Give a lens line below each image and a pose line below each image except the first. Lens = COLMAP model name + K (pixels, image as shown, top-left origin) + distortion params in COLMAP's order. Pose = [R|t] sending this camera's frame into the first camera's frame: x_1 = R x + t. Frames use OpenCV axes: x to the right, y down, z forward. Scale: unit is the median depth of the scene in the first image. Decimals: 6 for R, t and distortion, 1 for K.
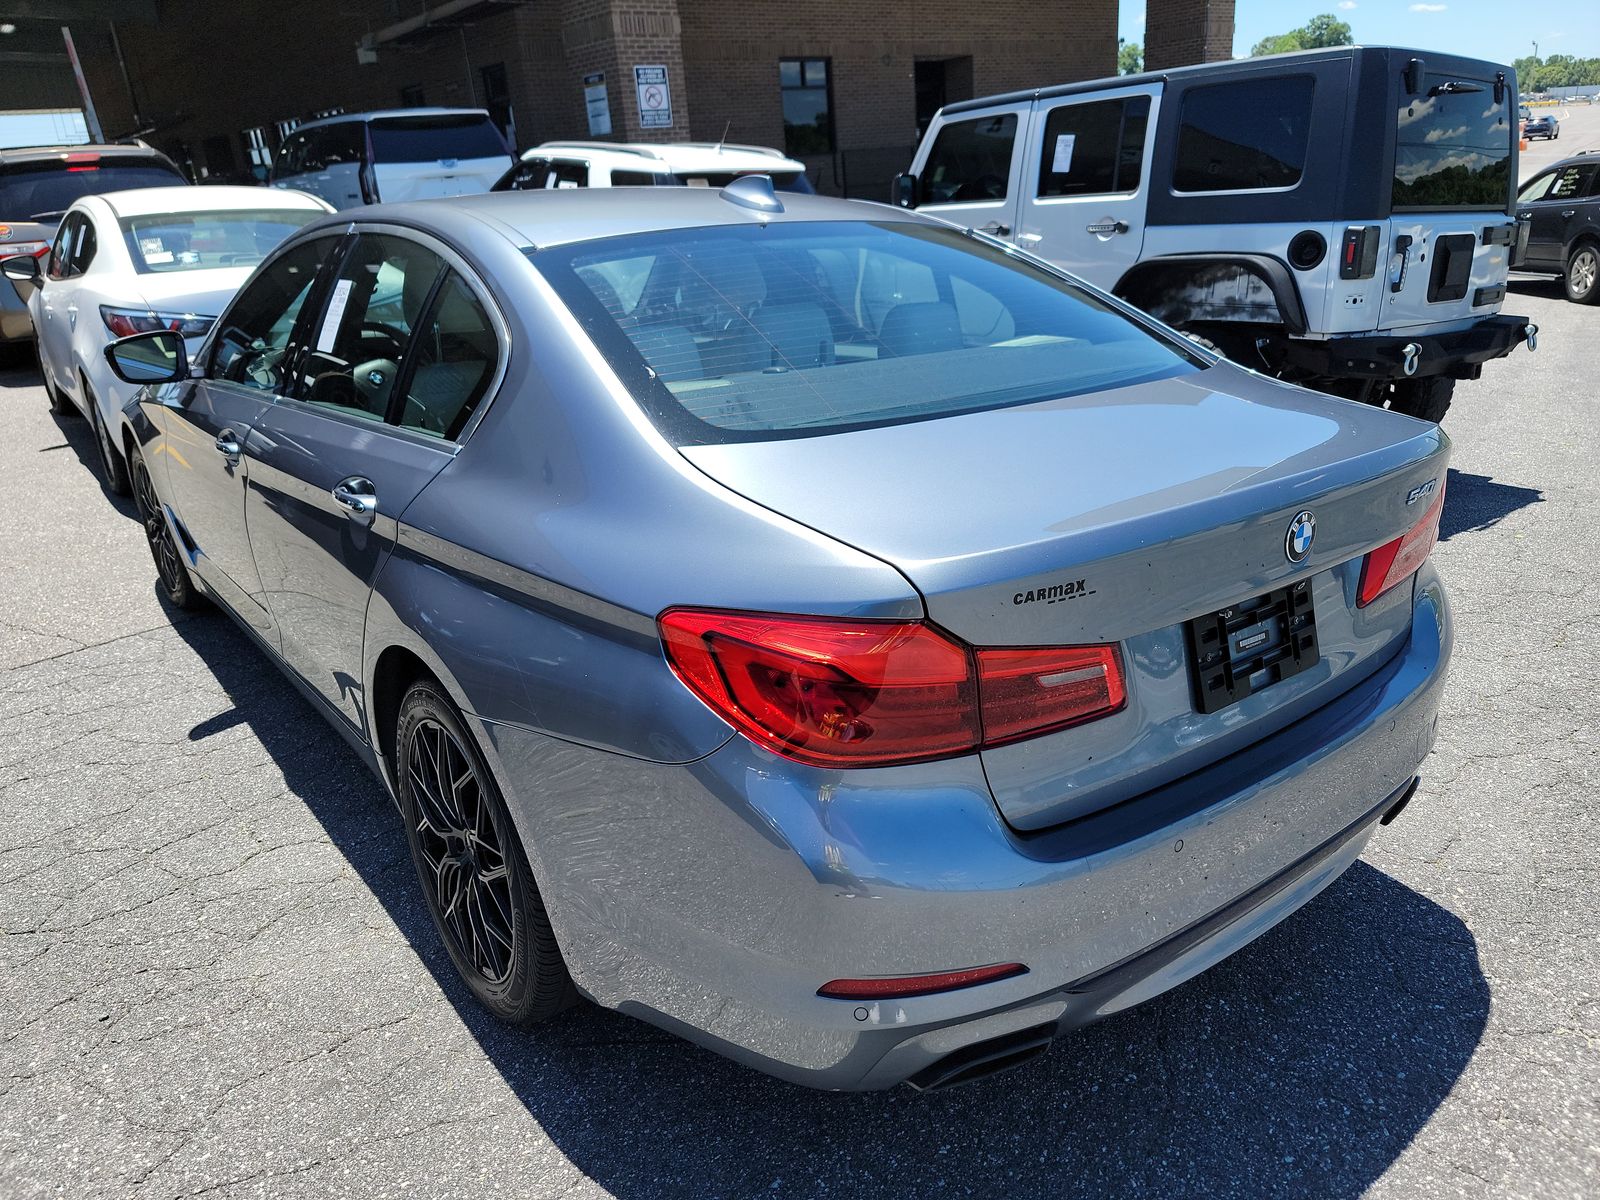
lens RADIAL K [[1111.6, 0, 807.6], [0, 1111.6, 592.9], [0, 0, 1]] dist [0.065580, -0.057149]
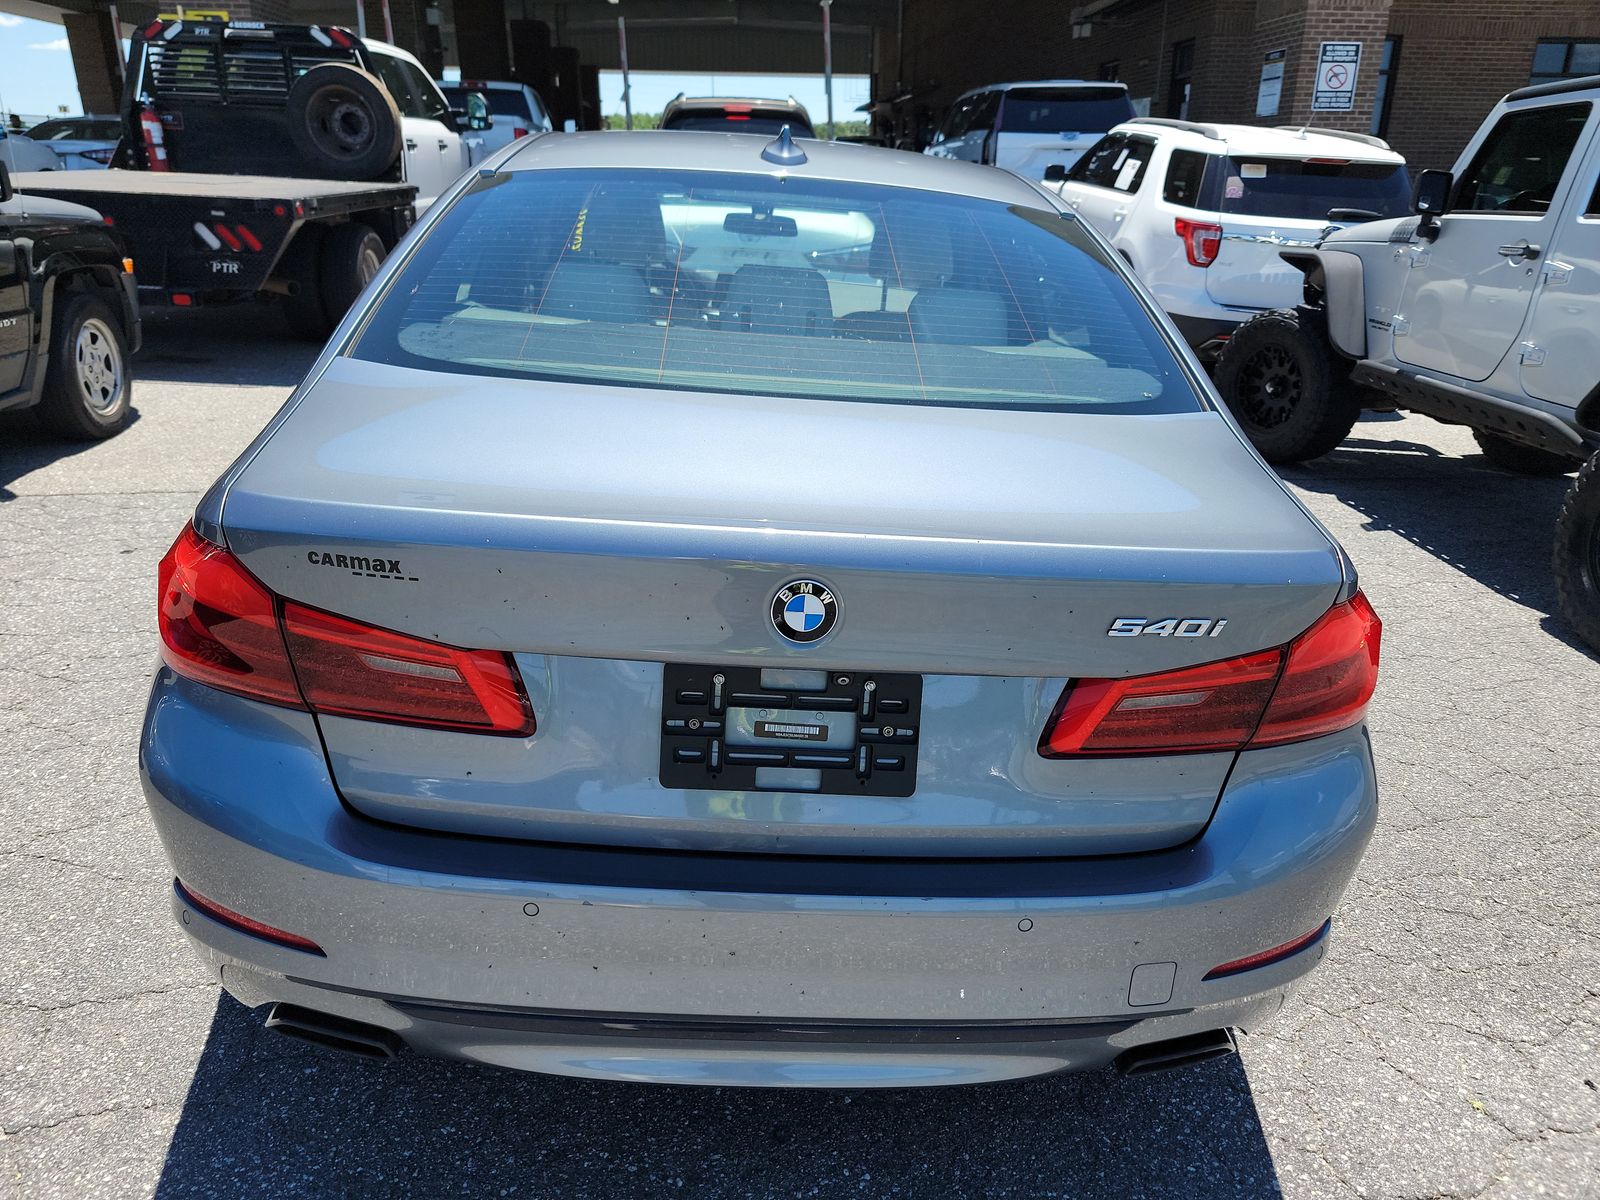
lens RADIAL K [[1111.6, 0, 807.6], [0, 1111.6, 592.9], [0, 0, 1]] dist [0.065580, -0.057149]
pose [[0.815304, 0.275666, -0.509203, 0.116758], [-0.268101, 0.959178, 0.090000, -0.018604], [0.513226, 0.063140, 0.855928, 0.048295]]
